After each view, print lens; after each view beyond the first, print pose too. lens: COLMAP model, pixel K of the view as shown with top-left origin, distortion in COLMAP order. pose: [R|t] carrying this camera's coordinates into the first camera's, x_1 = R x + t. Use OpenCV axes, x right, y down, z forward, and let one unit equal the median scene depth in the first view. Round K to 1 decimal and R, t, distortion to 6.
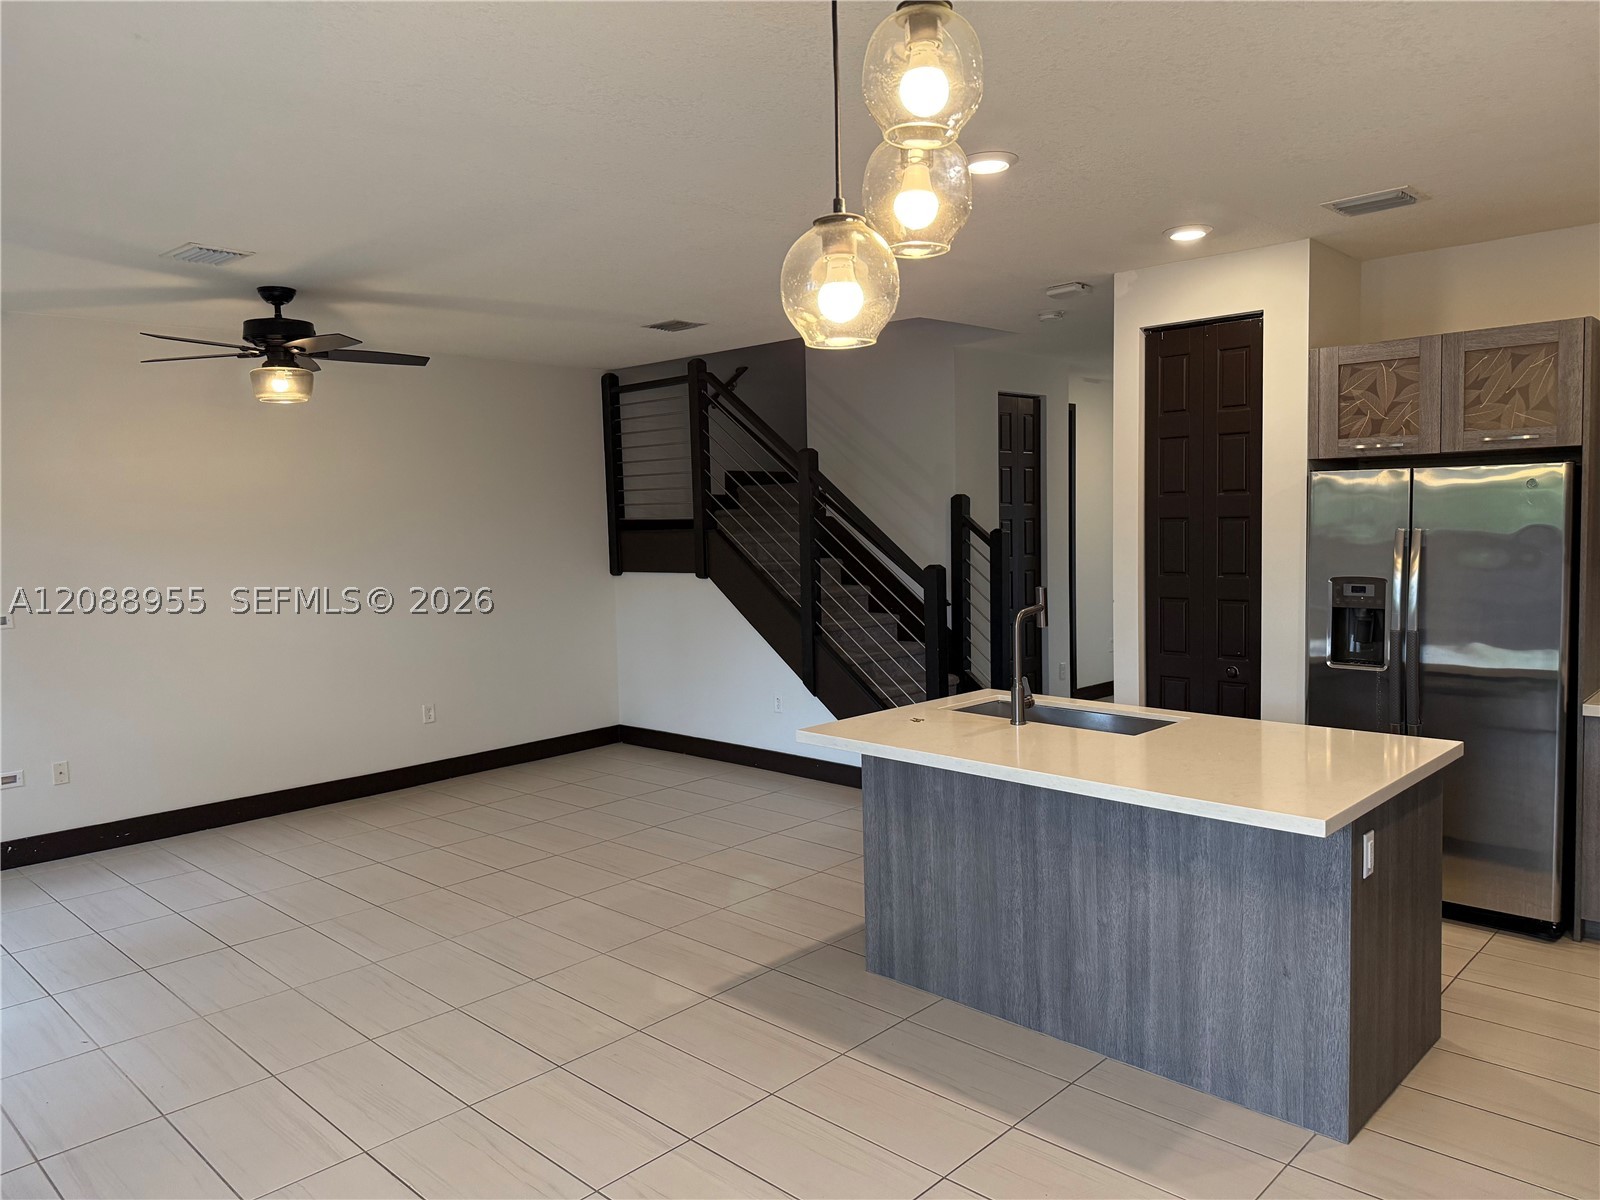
lens RADIAL K [[1120.6, 0, 805.2], [0, 1120.6, 603.7], [0, 0, 1]] dist [0.103746, -0.148463]
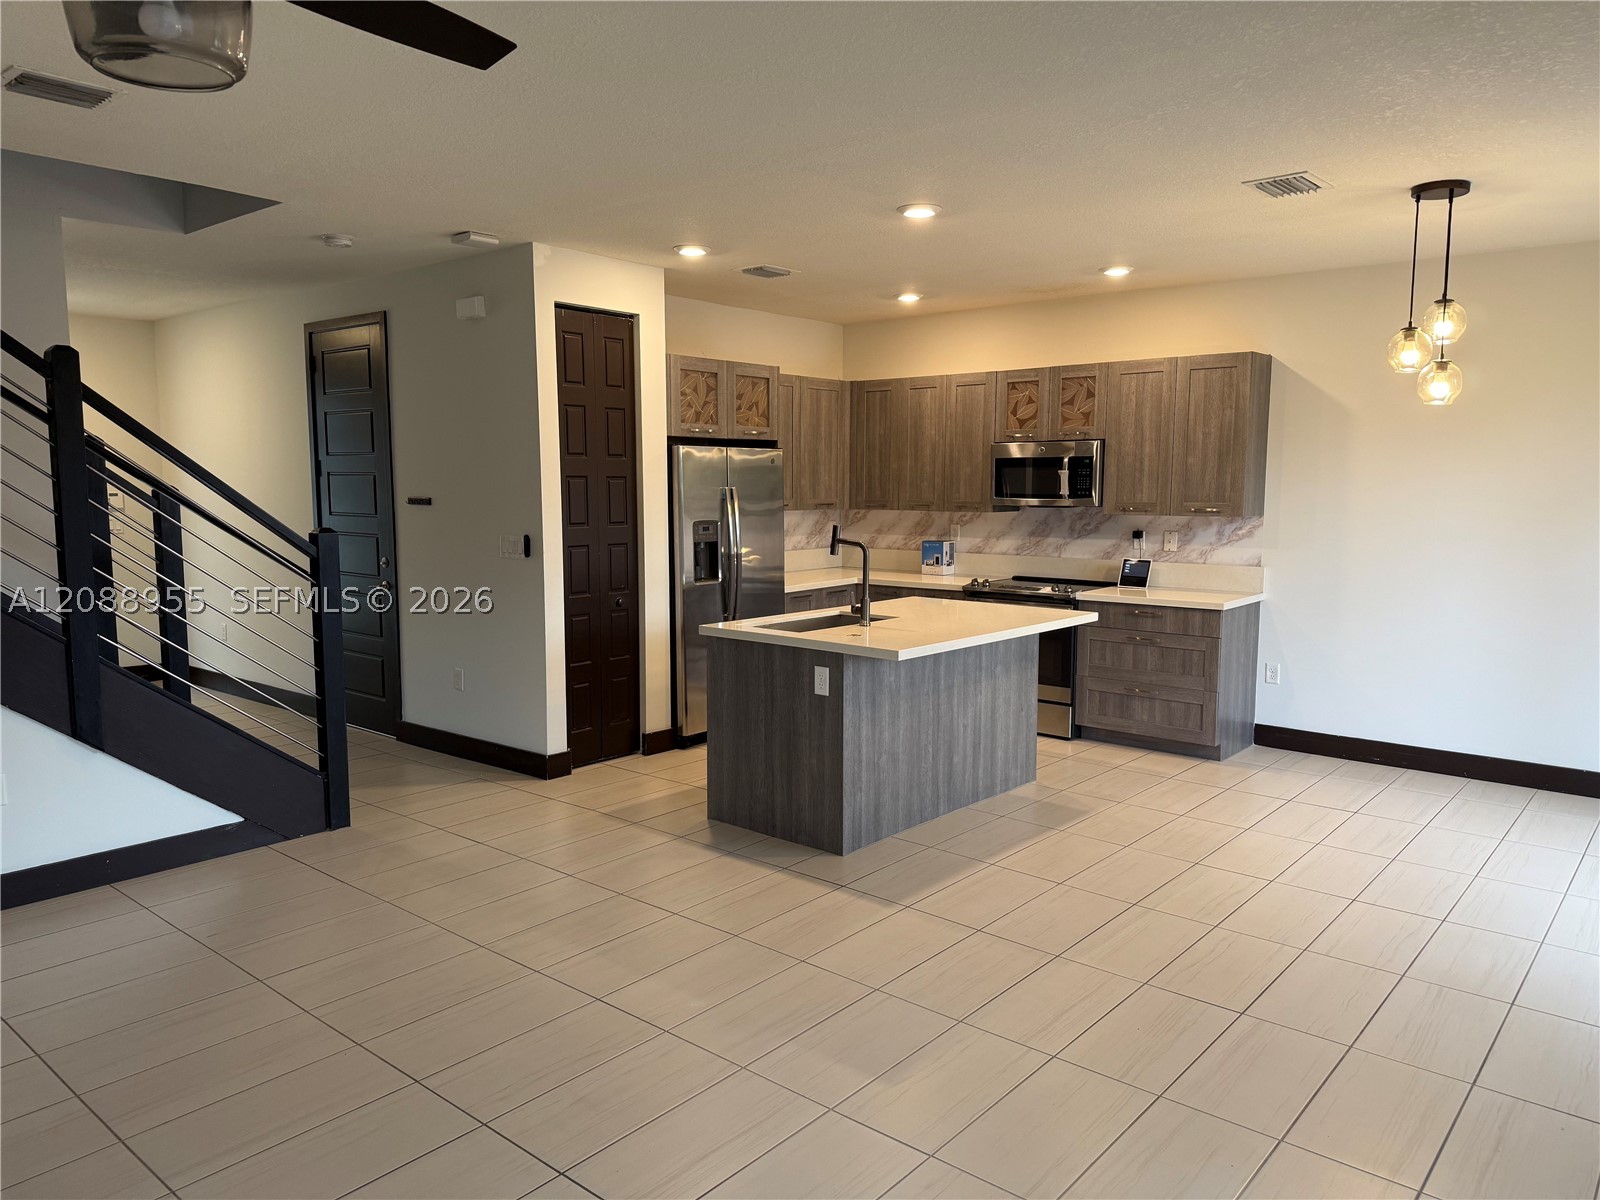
lens RADIAL K [[1110.0, 0, 819.0], [0, 1110.0, 600.6], [0, 0, 1]] dist [0.168647, -0.005909]
pose [[-0.060174, -0.090562, 0.994071, -1.135339], [0.076738, 0.992509, 0.095065, -0.054648], [-0.995234, 0.082004, -0.052774, 1.123142]]
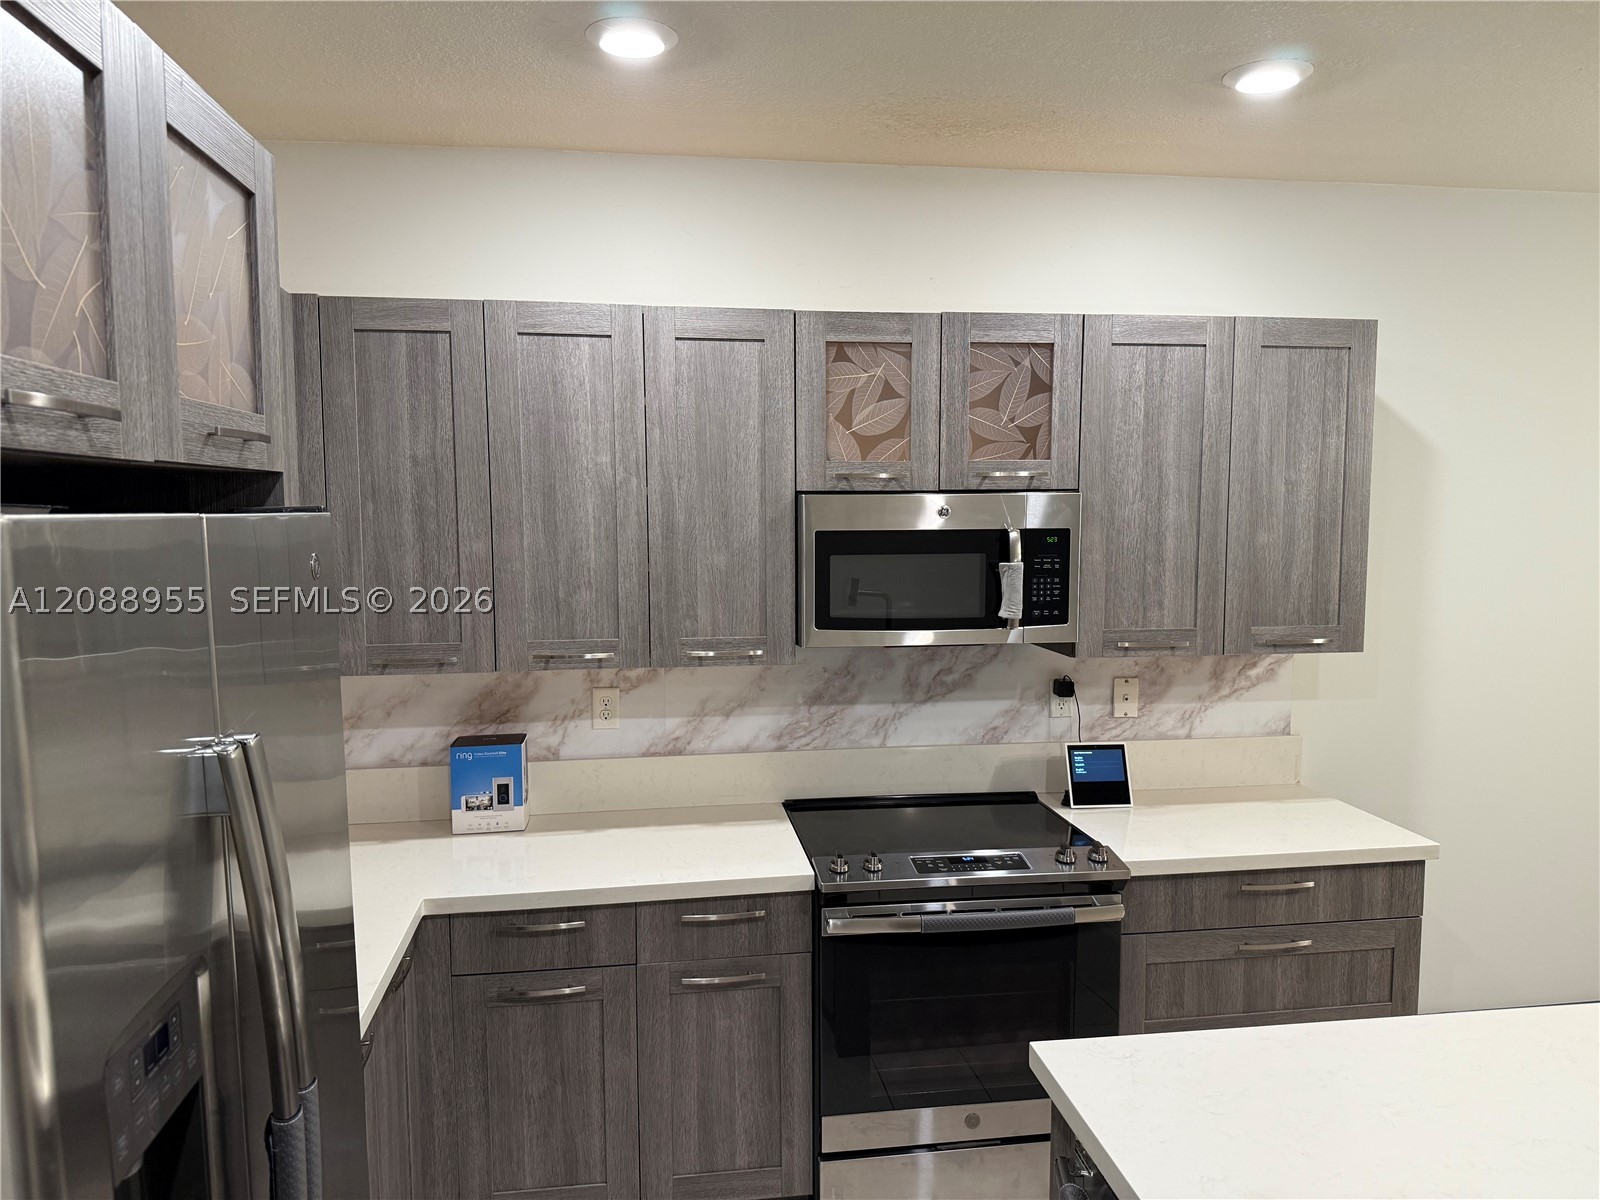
lens RADIAL K [[1120.6, 0, 805.2], [0, 1120.6, 603.7], [0, 0, 1]] dist [0.103746, -0.148463]
pose [[-0.776933, -0.029553, 0.628889, 0.292391], [0.068593, 0.988978, 0.131215, -0.141806], [-0.625835, 0.145083, -0.766343, 1.290400]]
